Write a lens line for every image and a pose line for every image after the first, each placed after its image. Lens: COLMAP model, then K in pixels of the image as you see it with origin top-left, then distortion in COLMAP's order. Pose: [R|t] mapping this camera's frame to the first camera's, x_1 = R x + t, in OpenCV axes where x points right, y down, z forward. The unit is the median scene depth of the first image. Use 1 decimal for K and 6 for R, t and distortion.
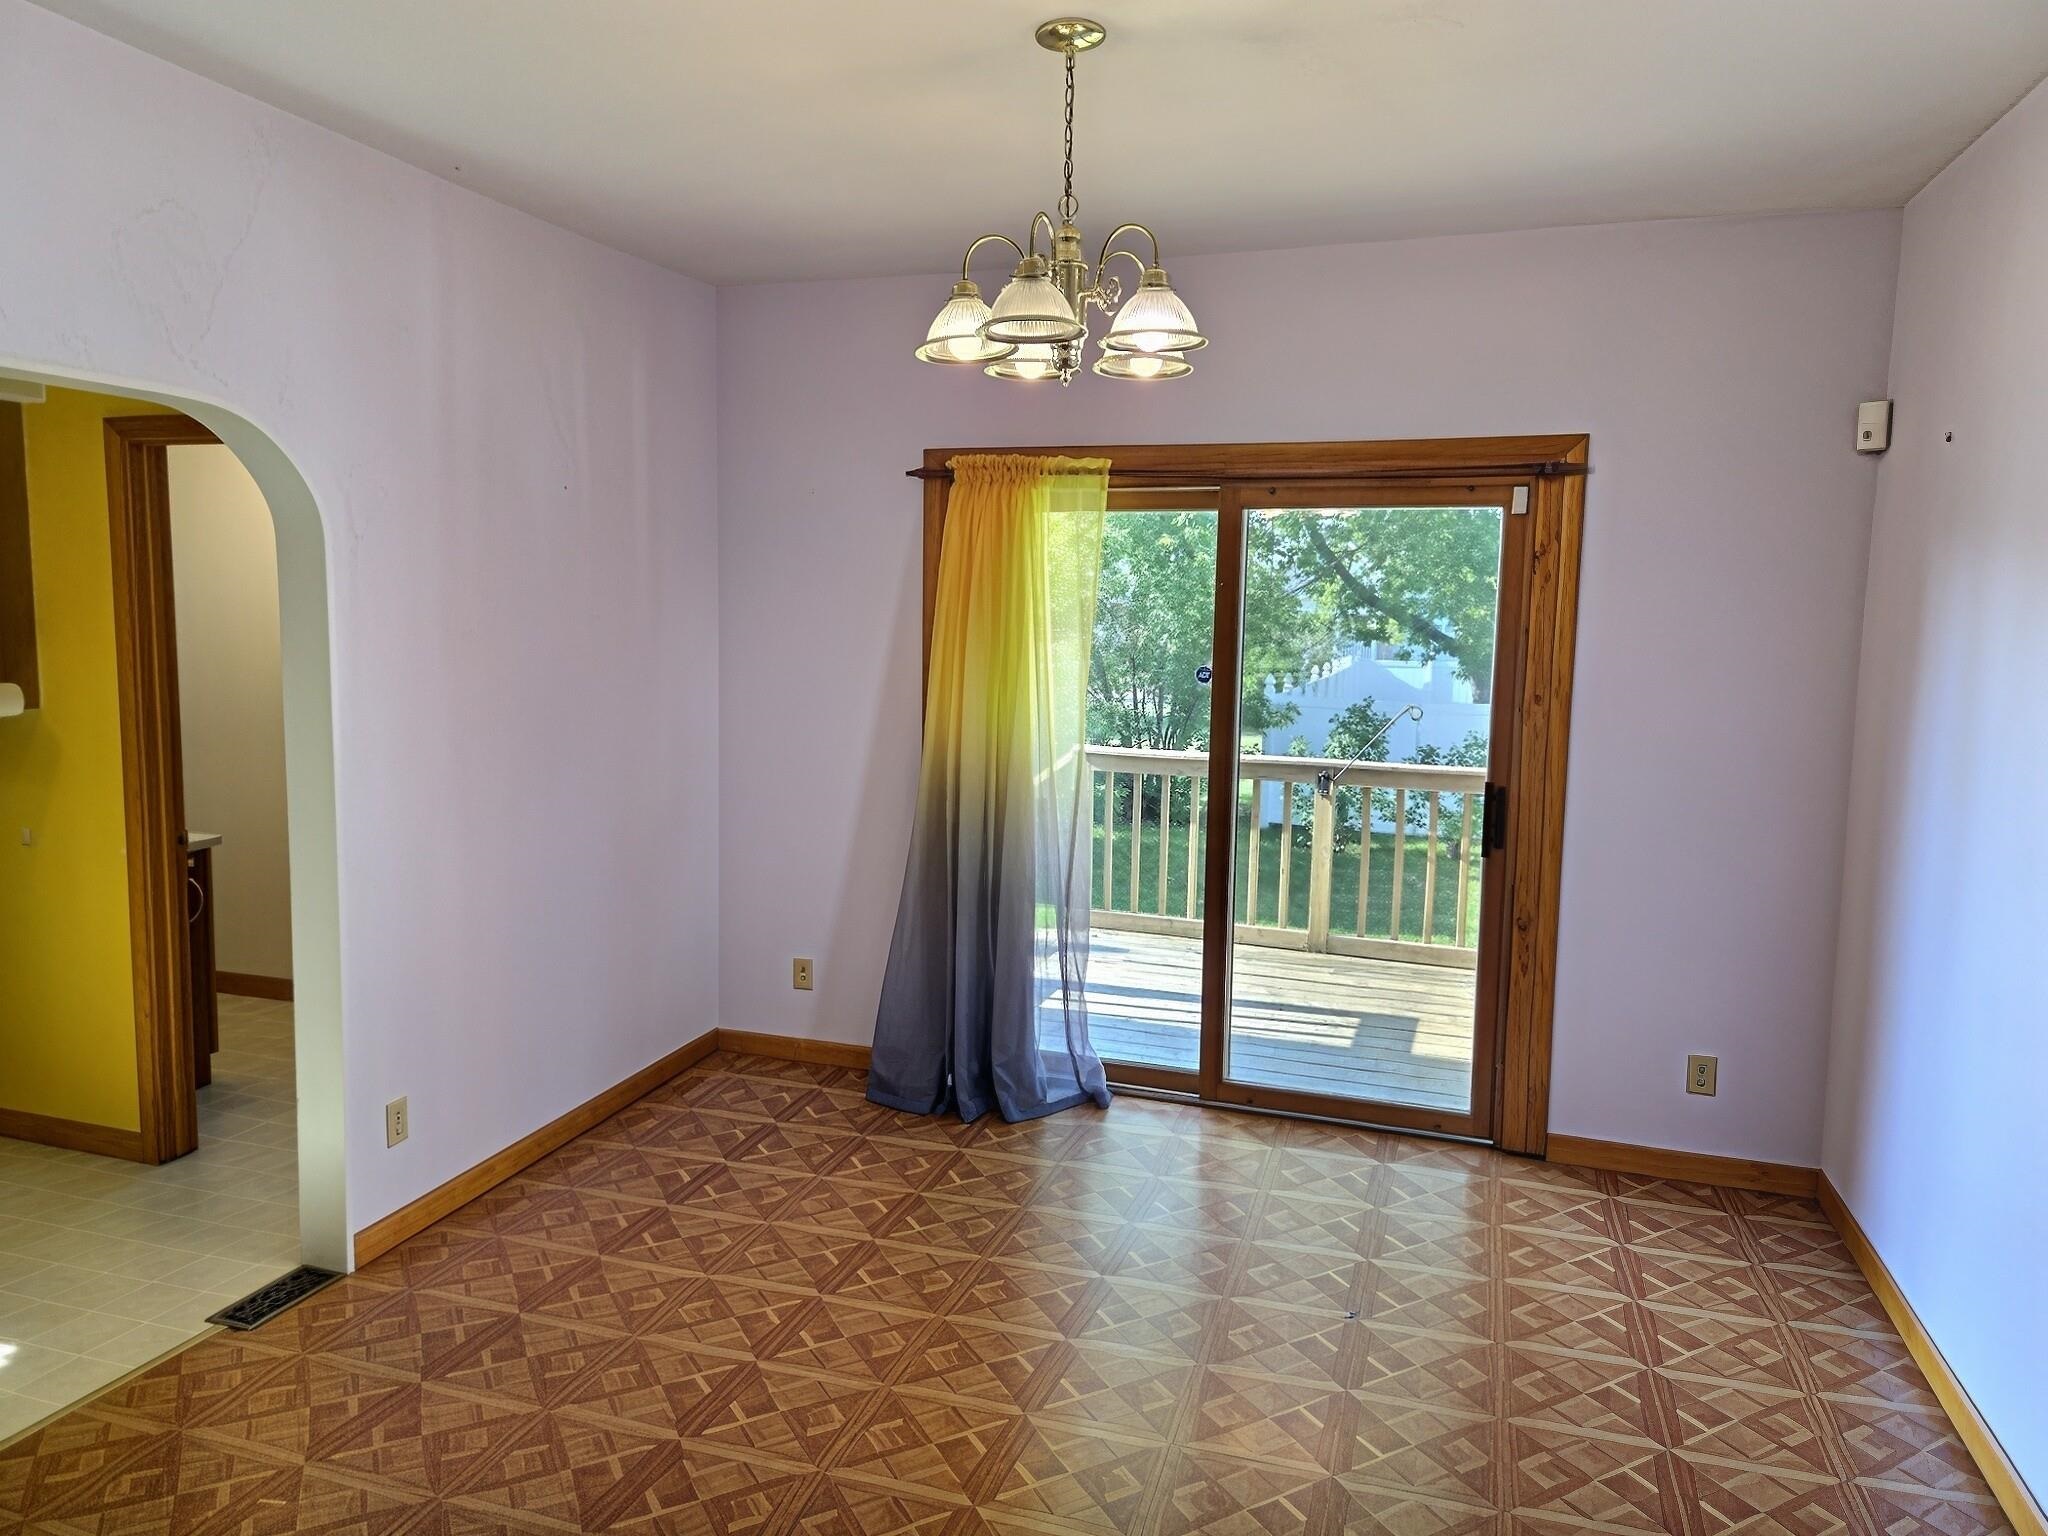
lens RADIAL K [[1379.9, 0, 1020.1], [0, 1379.9, 784.2], [0, 0, 1]] dist [0.013225, -0.008218]
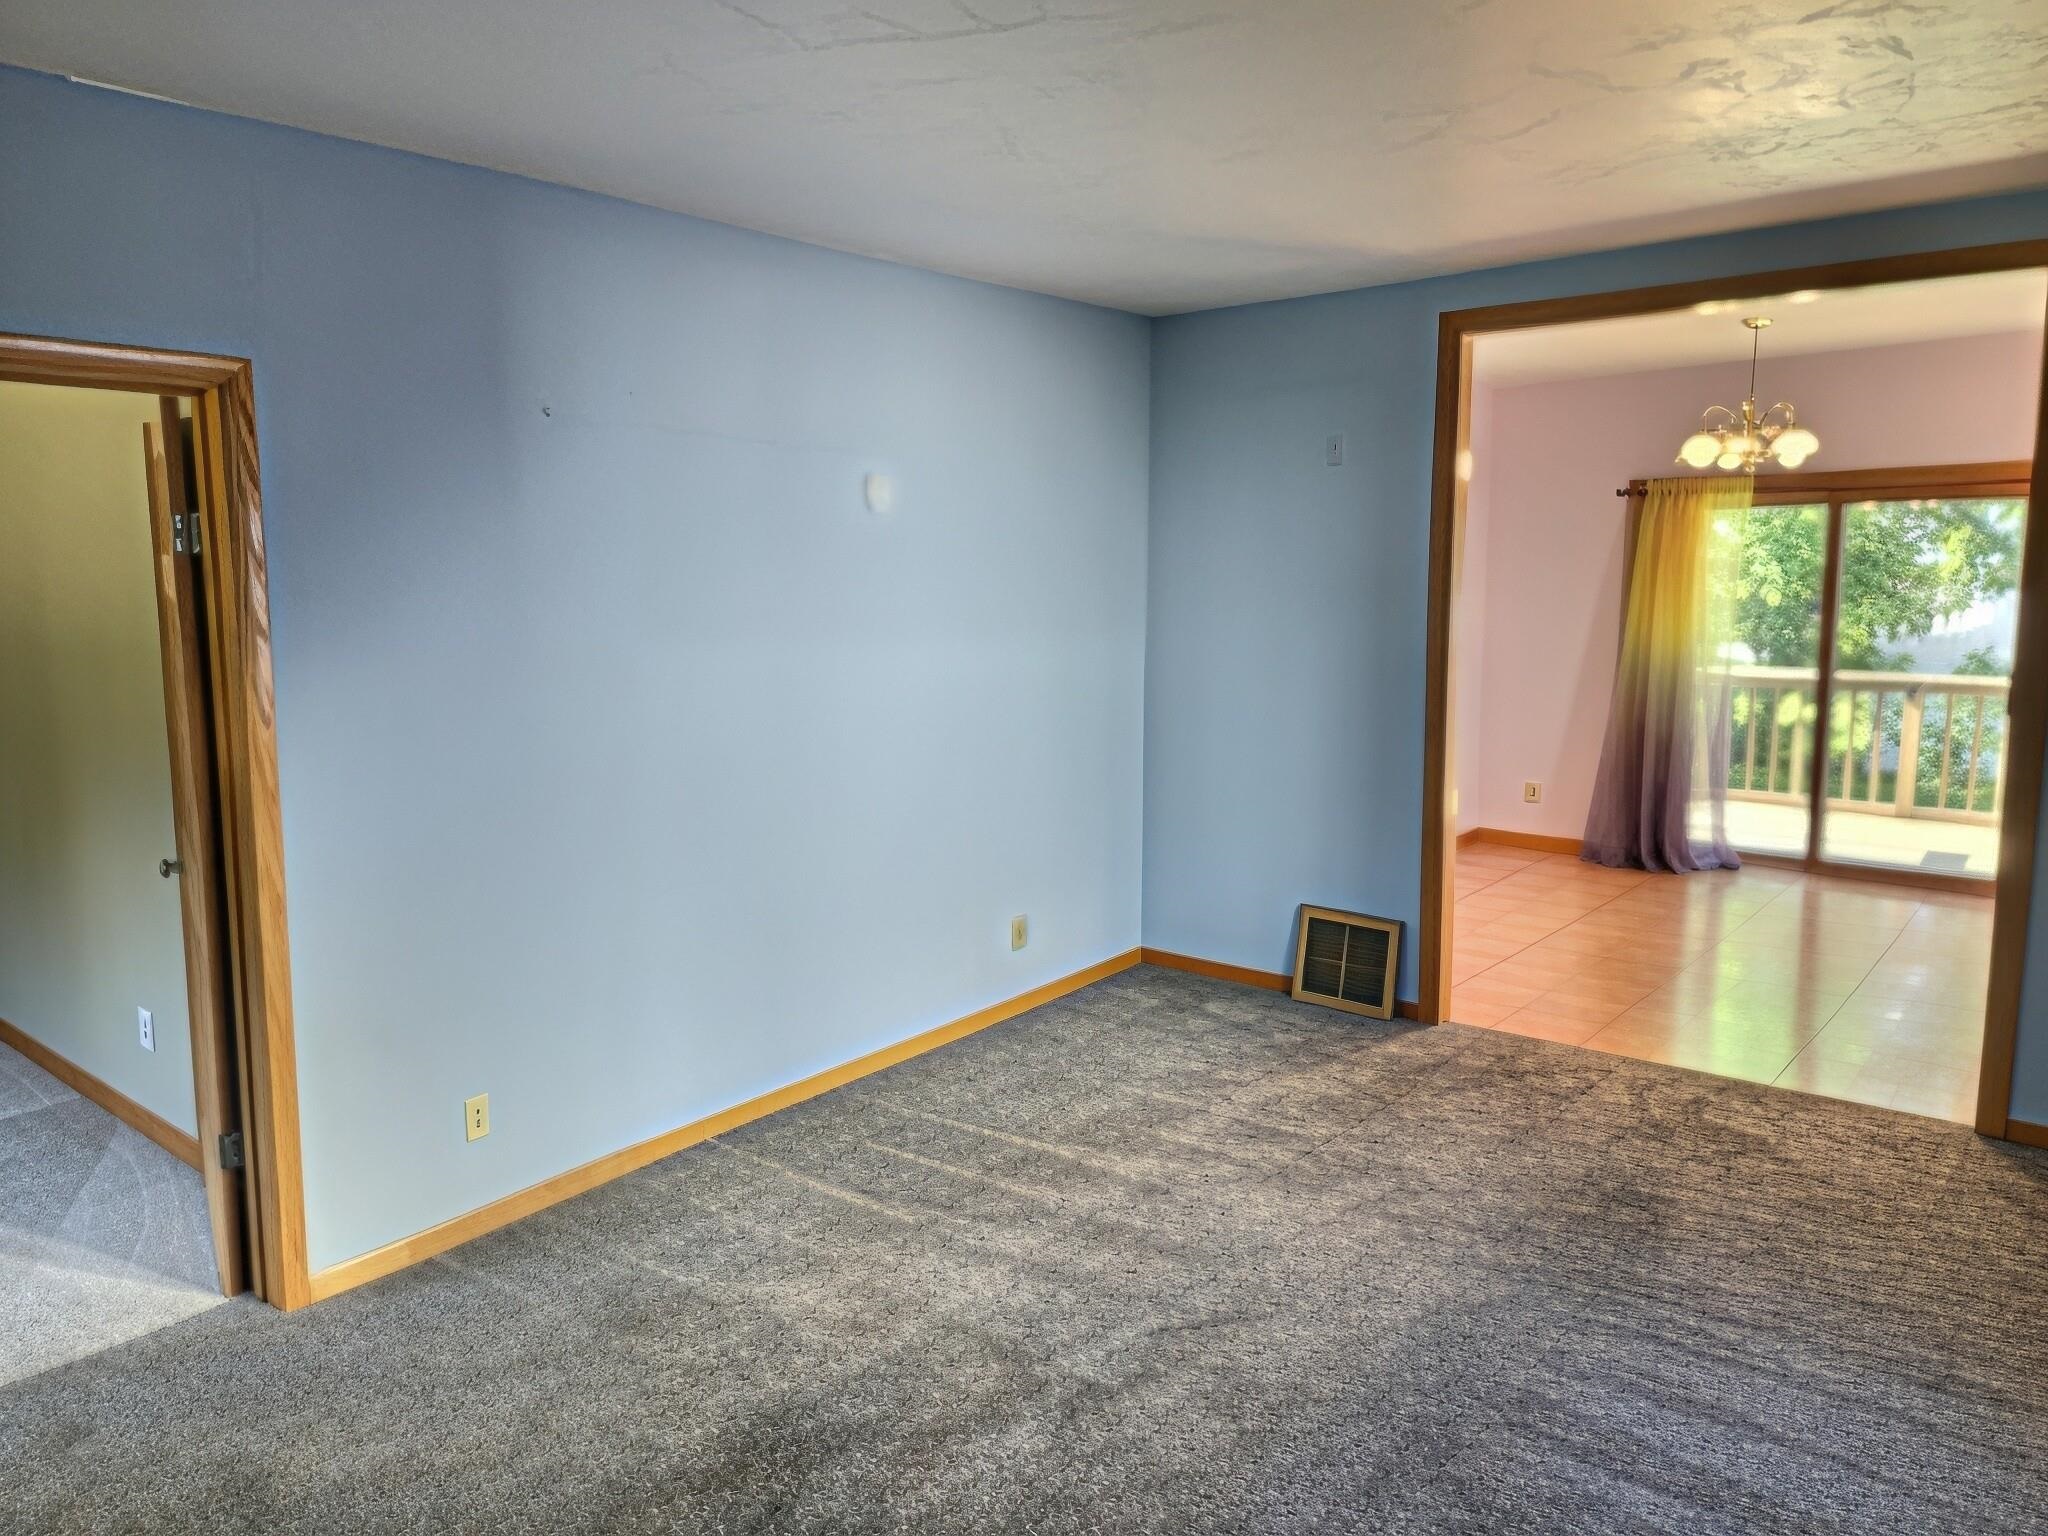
lens RADIAL K [[1379.9, 0, 1018.5], [0, 1379.9, 767.3], [0, 0, 1]] dist [0.013225, -0.008218]
pose [[0.927734, 0.024710, -0.372423, -0.108686], [-0.019781, 0.999659, 0.017049, 0.086833], [0.372717, -0.008450, 0.927907, -0.757882]]
